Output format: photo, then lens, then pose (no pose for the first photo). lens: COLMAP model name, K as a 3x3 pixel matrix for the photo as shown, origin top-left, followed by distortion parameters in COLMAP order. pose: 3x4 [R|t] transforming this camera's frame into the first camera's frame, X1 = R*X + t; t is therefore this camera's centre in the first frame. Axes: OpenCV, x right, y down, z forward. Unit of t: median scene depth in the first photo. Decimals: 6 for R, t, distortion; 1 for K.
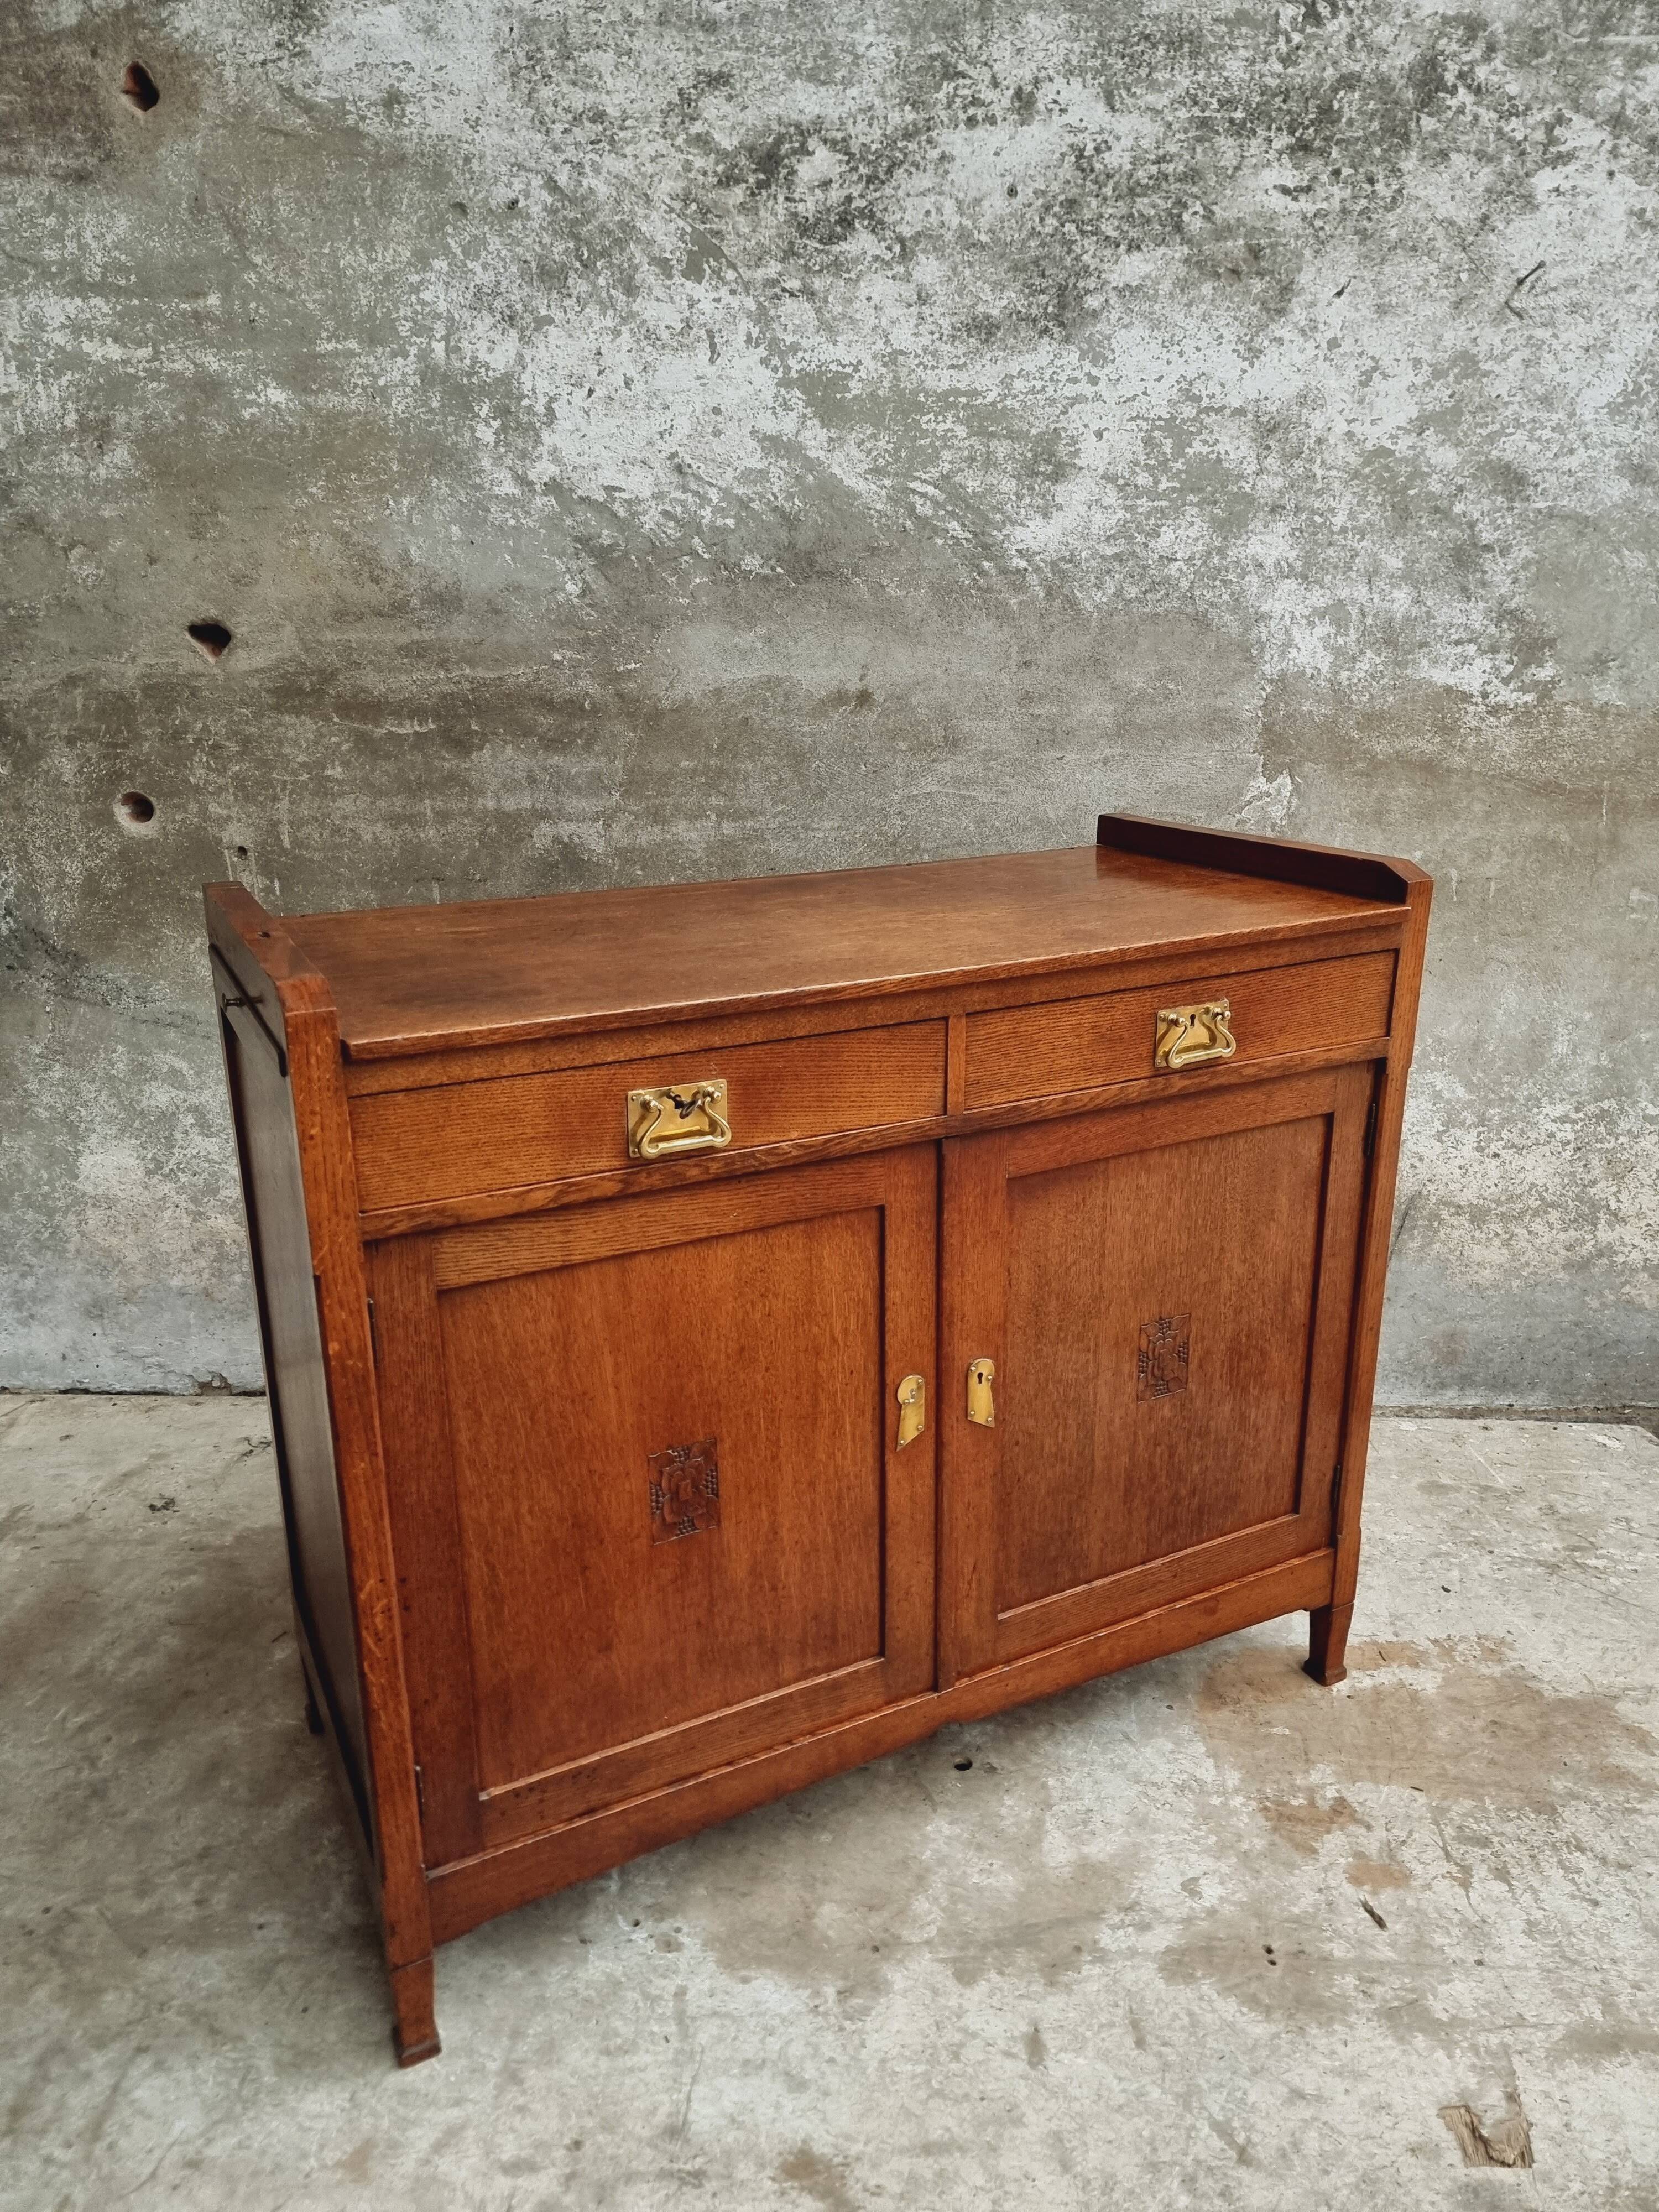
lens RADIAL K [[1549.0, 0, 816.4], [0, 1549.0, 1102.8], [0, 0, 1]] dist [0.065448, -0.064108]
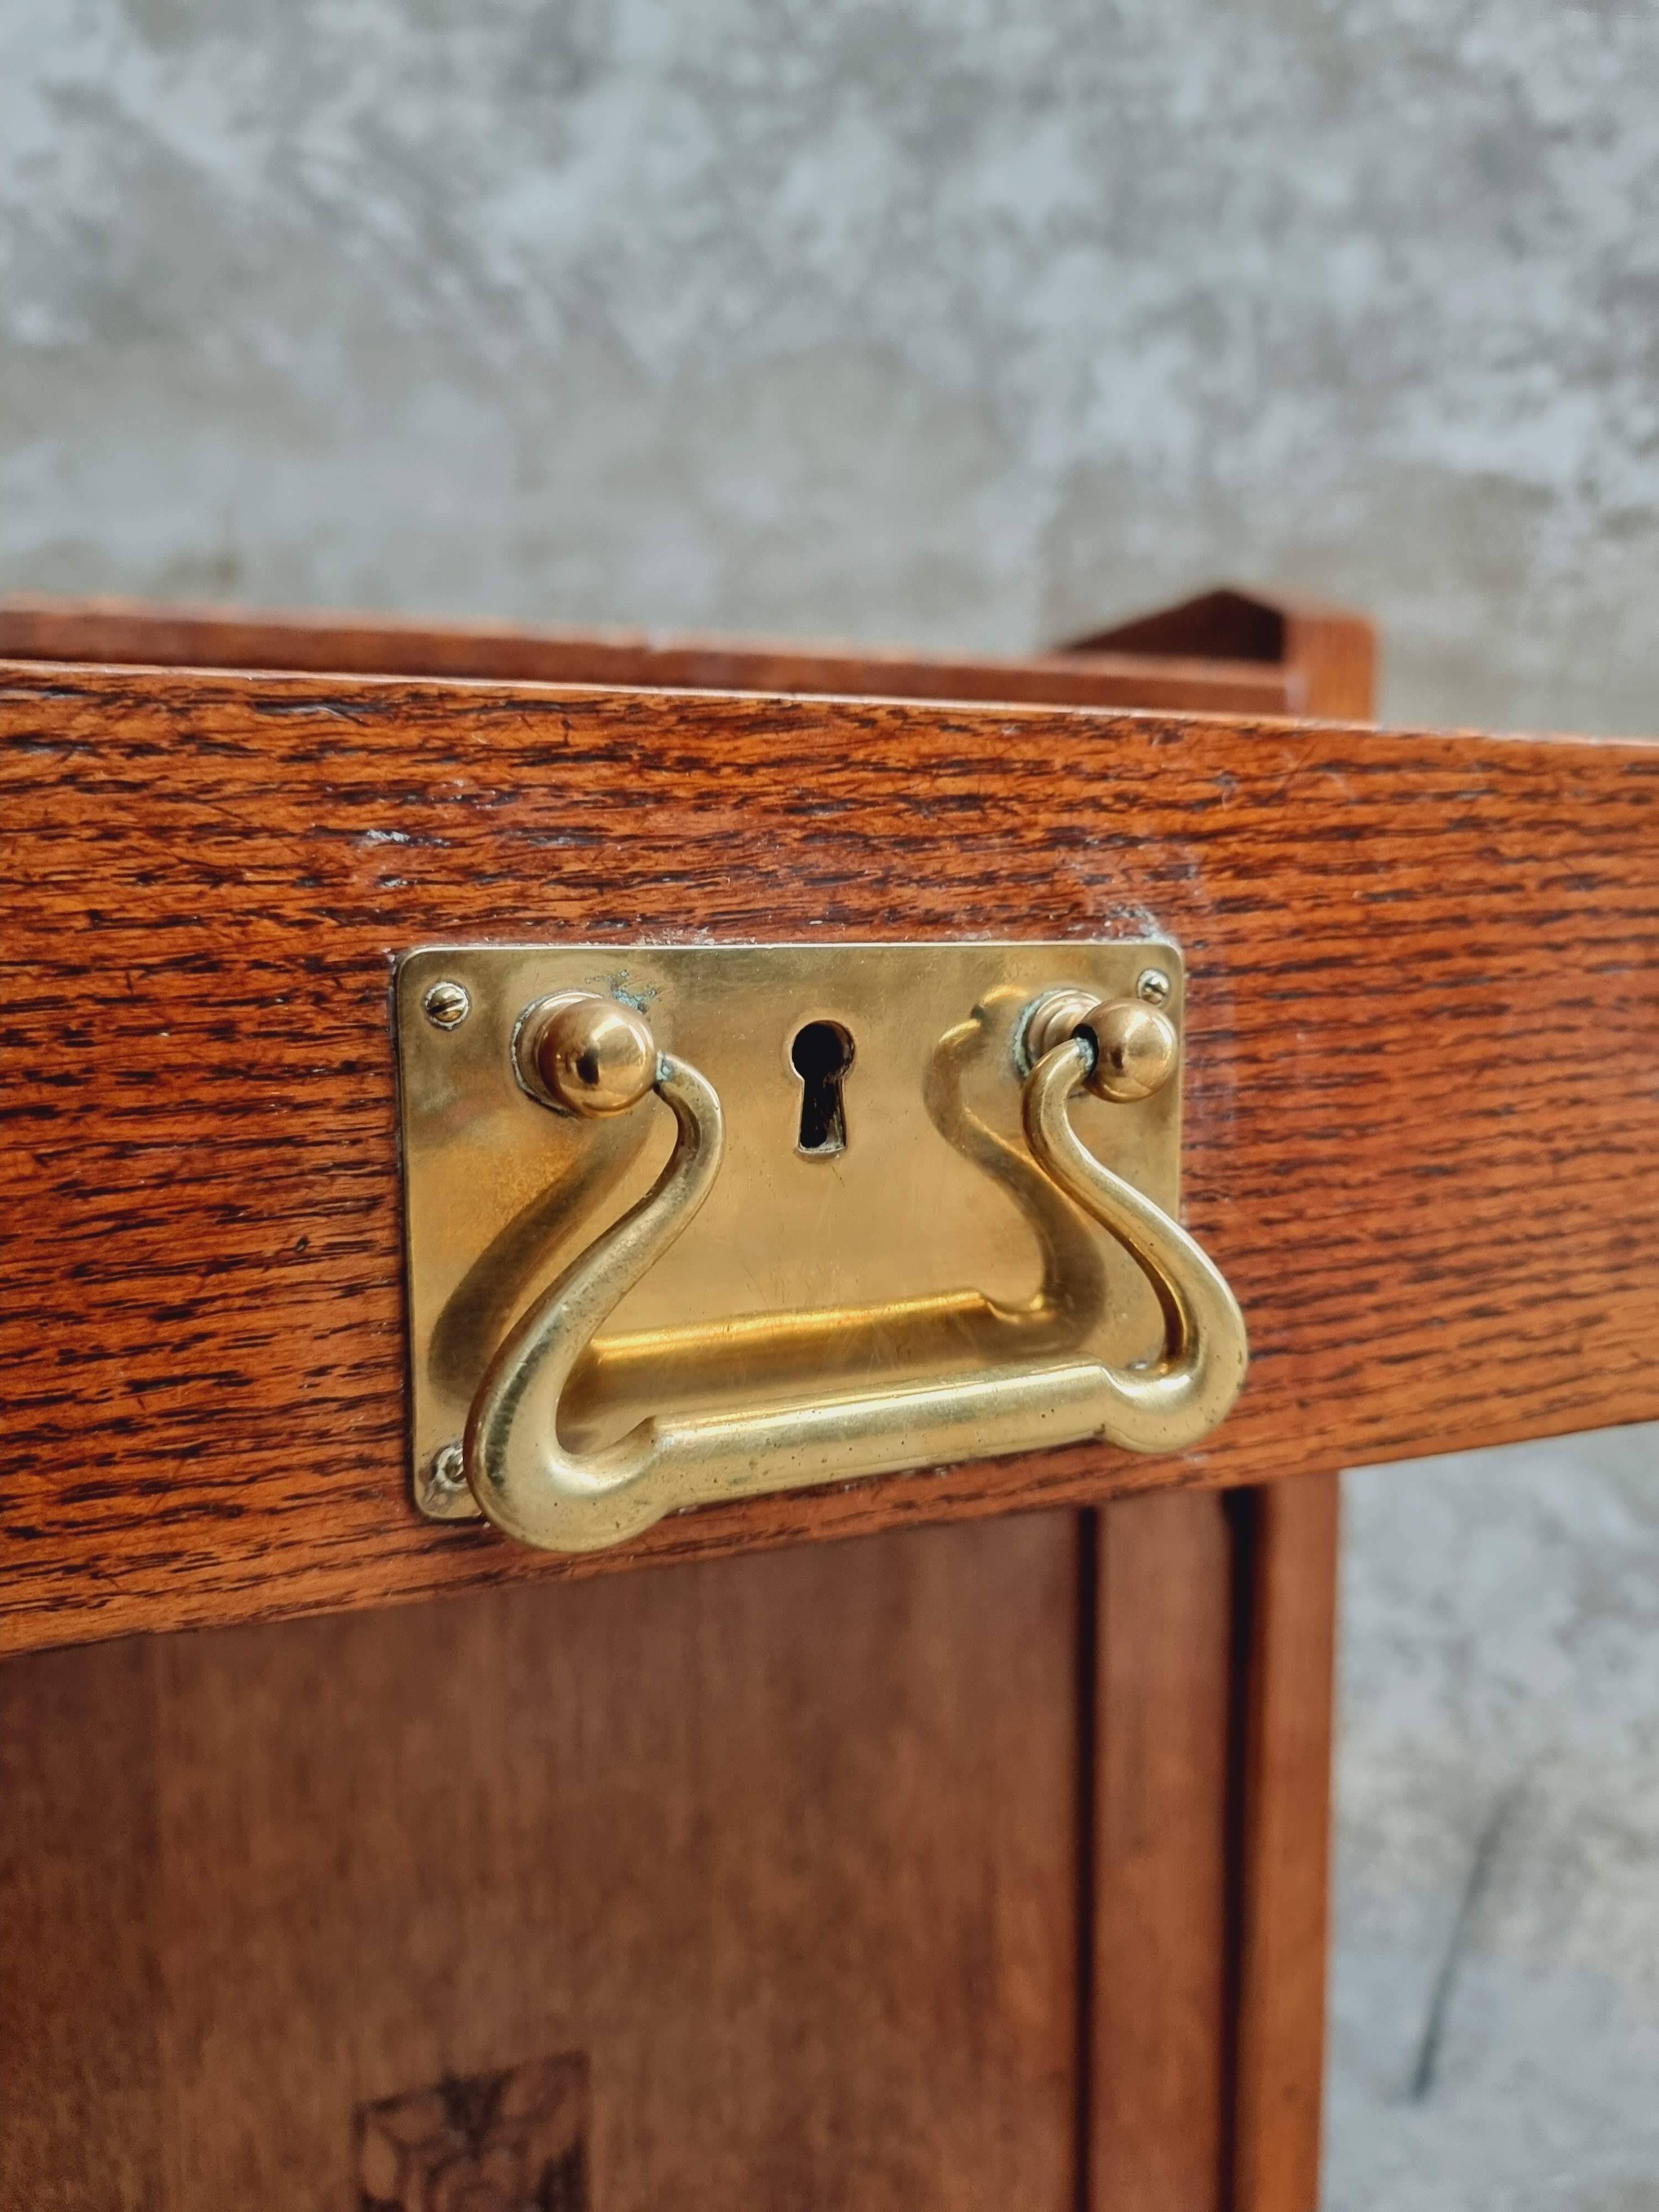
lens RADIAL K [[1630.2, 0, 839.5], [0, 1630.2, 1083.3], [0, 0, 1]] dist [0.008217, -0.032070]
pose [[0.975385, 0.027979, -0.218728, 0.343459], [-0.075937, 0.973865, -0.214055, -0.012891], [0.207023, 0.225396, 0.952018, 0.618219]]
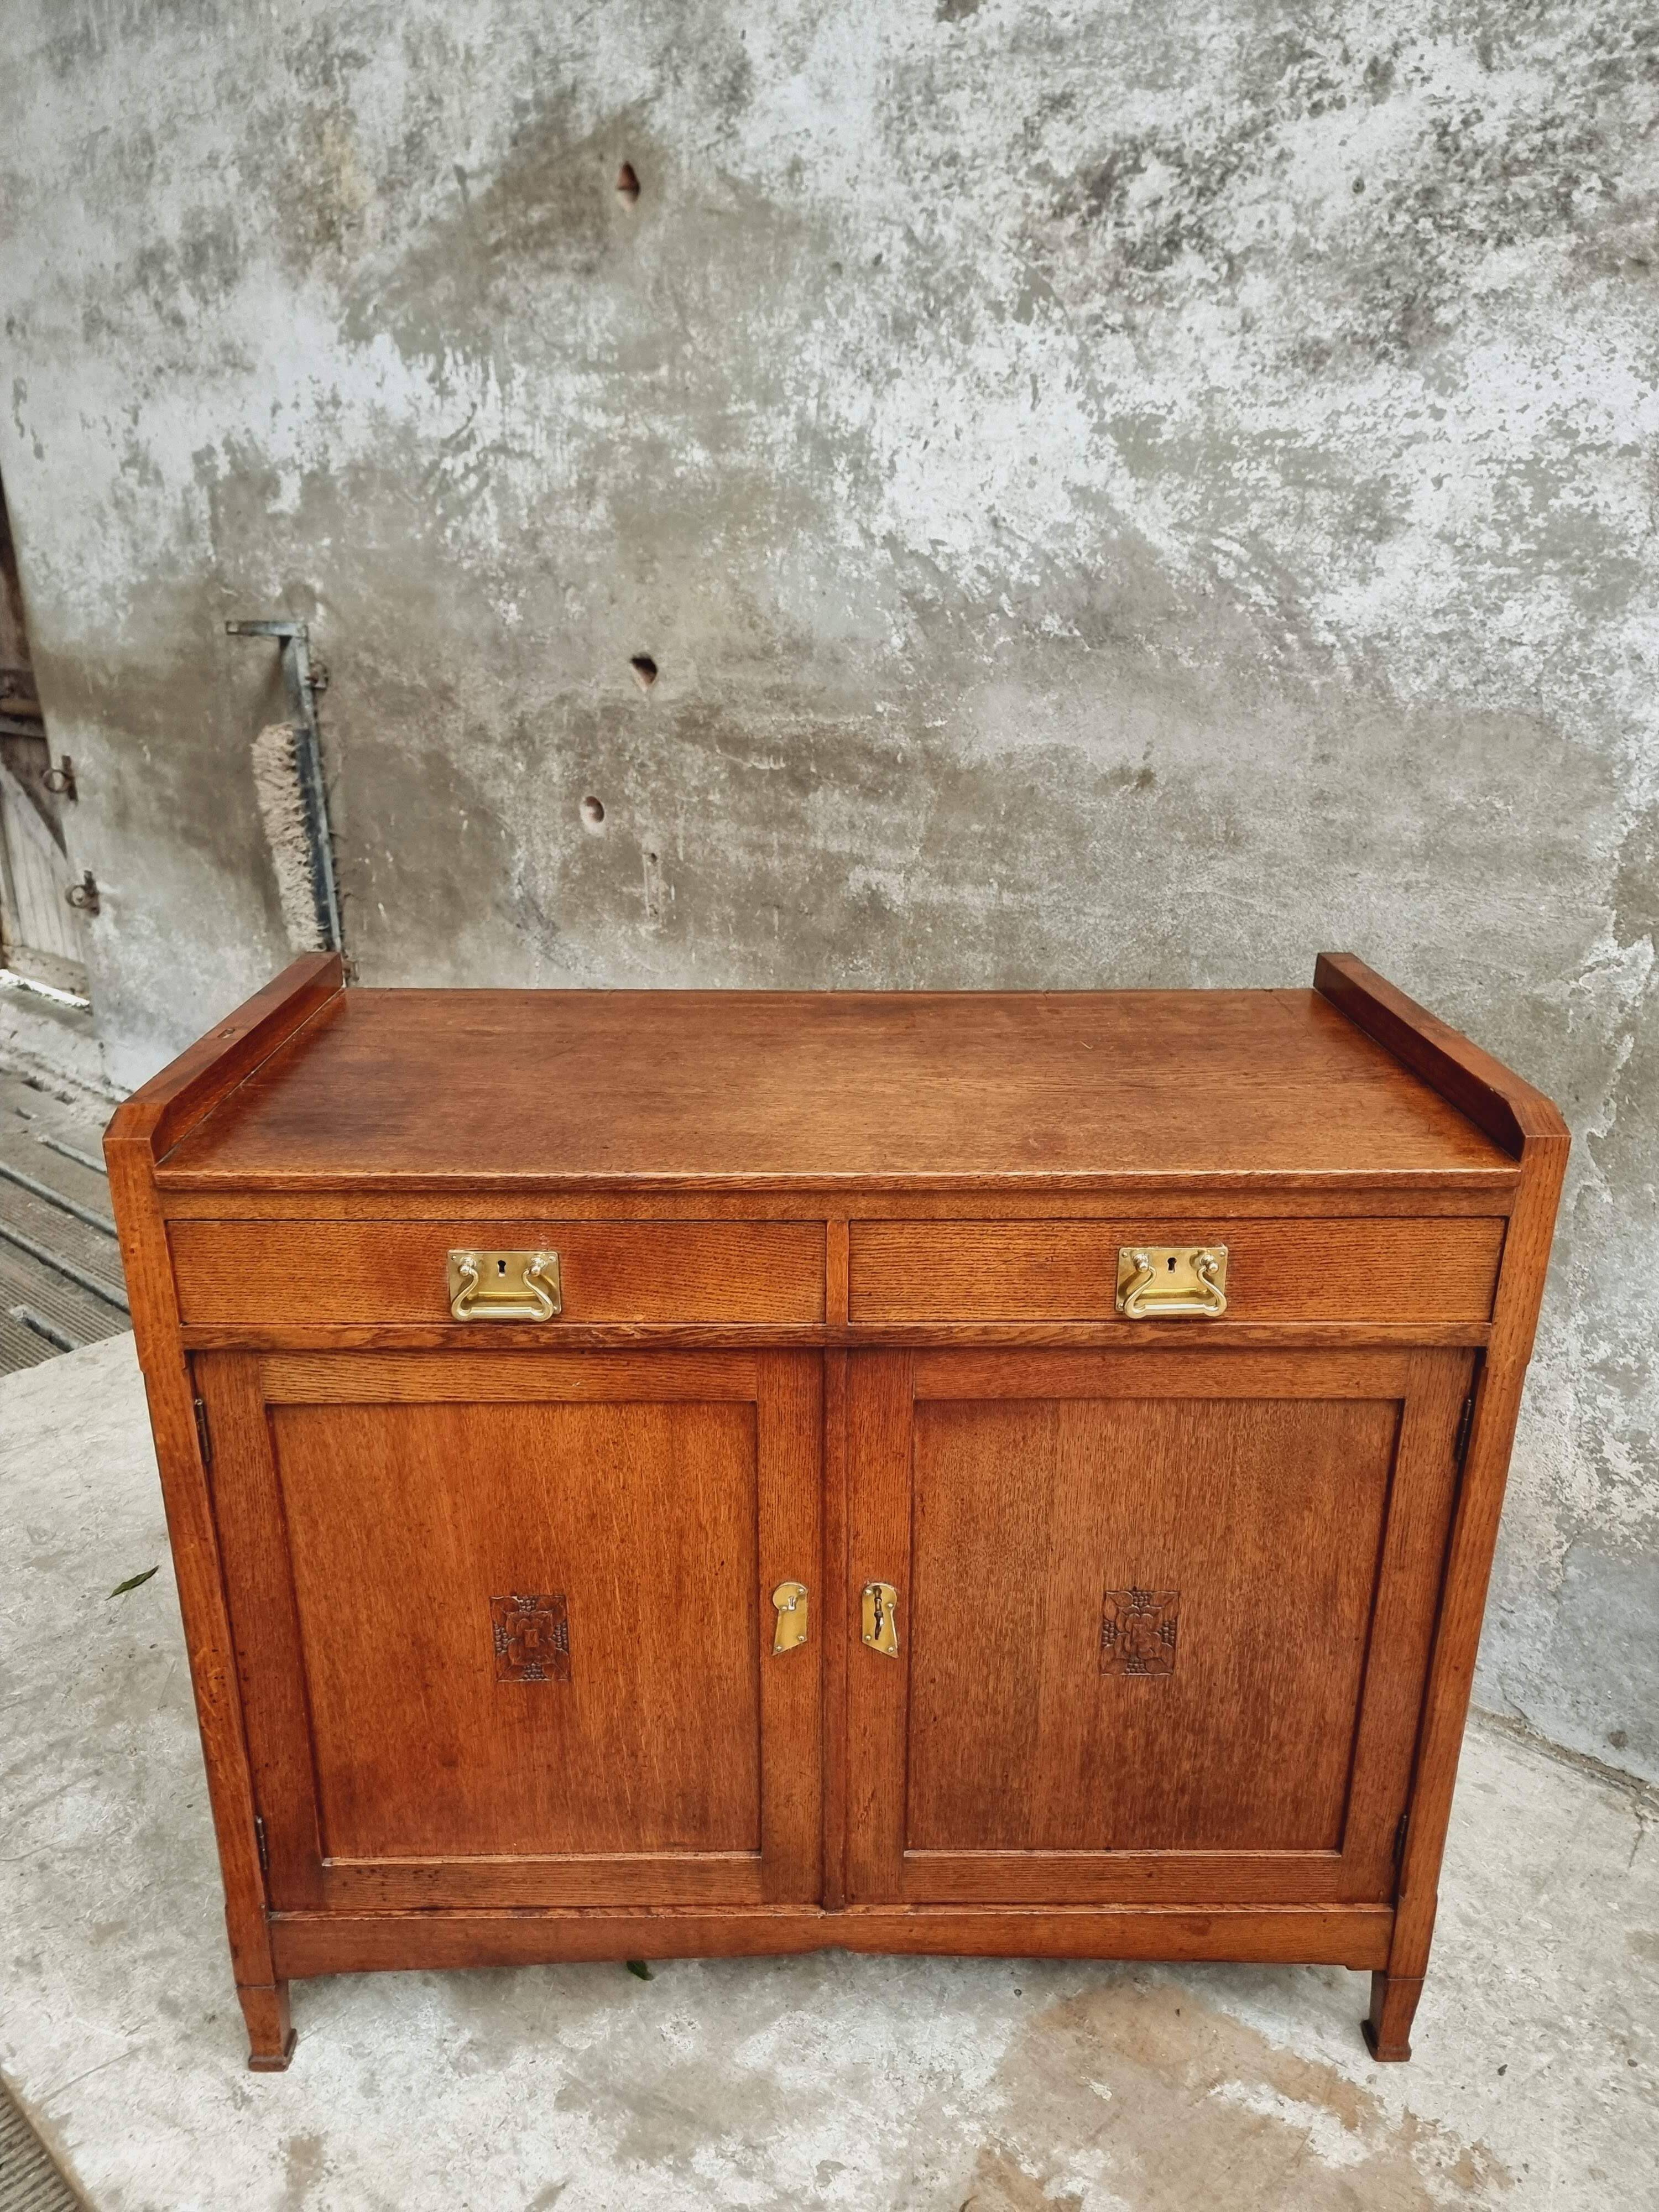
lens RADIAL K [[1549.0, 0, 809.1], [0, 1549.0, 1109.0], [0, 0, 1]] dist [0.065448, -0.064108]
pose [[0.776705, 0.225880, -0.587968, 0.464536], [-0.201399, 0.973542, 0.107959, -0.139431], [0.596798, 0.034563, 0.801647, 0.186105]]
